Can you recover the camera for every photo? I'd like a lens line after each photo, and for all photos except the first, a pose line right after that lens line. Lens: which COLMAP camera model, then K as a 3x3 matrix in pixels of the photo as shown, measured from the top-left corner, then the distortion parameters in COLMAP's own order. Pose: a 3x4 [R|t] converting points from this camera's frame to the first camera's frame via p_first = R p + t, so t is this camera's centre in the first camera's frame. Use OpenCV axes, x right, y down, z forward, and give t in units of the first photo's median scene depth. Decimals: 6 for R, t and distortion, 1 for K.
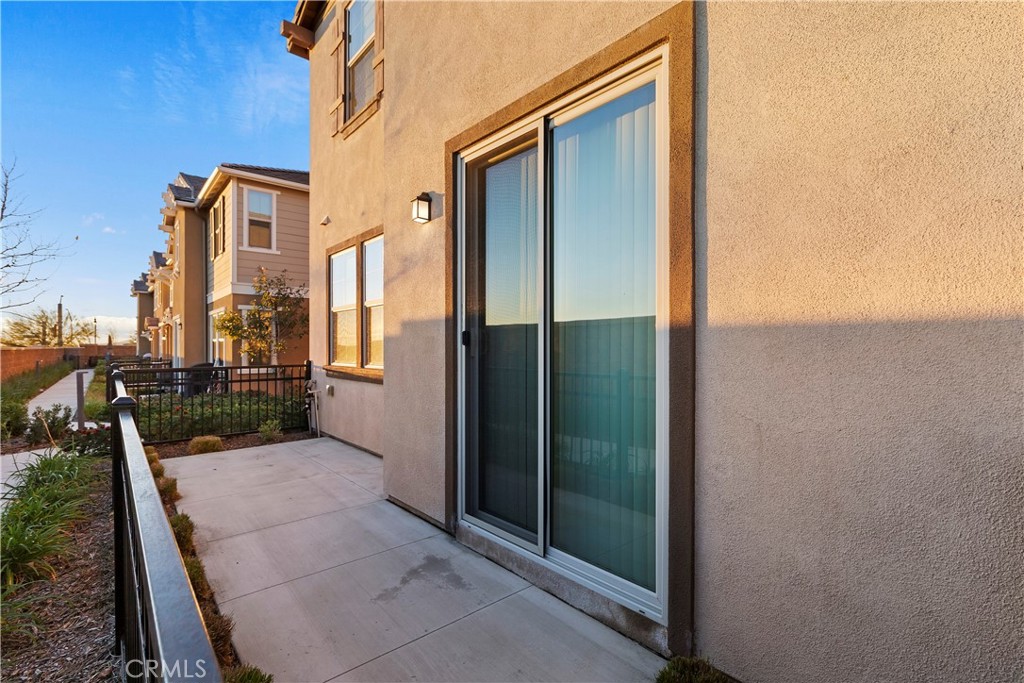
lens RADIAL K [[463.7, 0, 520.6], [0, 463.7, 348.9], [0, 0, 1]] dist [0.001951, -0.000406]
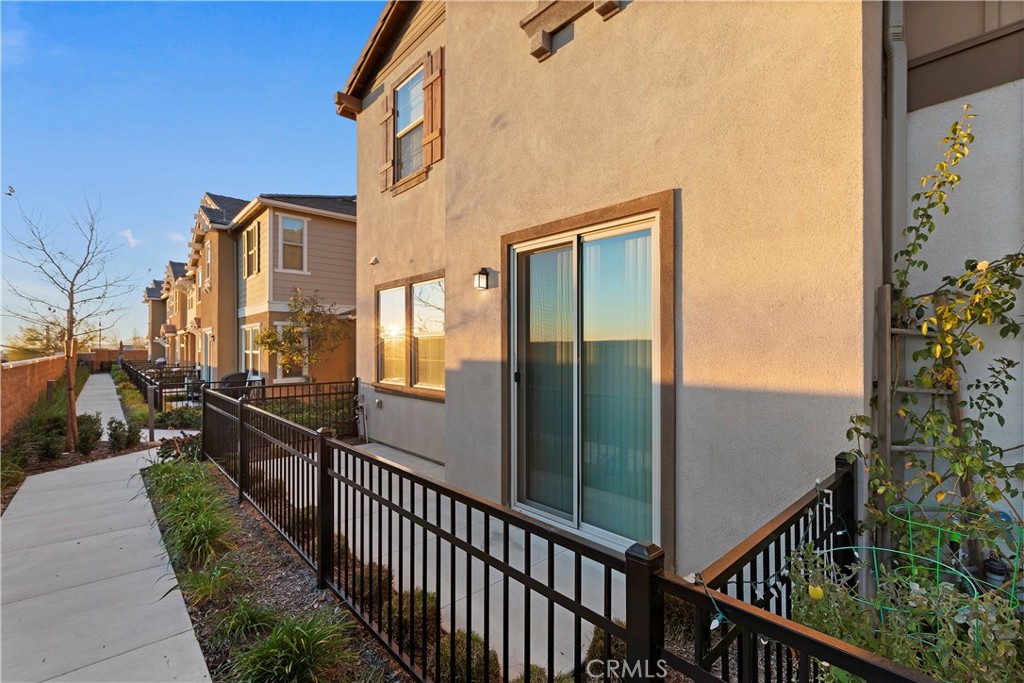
lens RADIAL K [[463.7, 0, 517.1], [0, 463.7, 346.0], [0, 0, 1]] dist [0.001951, -0.000406]
pose [[0.999992, -0.003701, 0.001285, -0.110095], [0.003708, 0.999979, -0.005257, -0.100170], [-0.001265, 0.005262, 0.999985, -0.373136]]
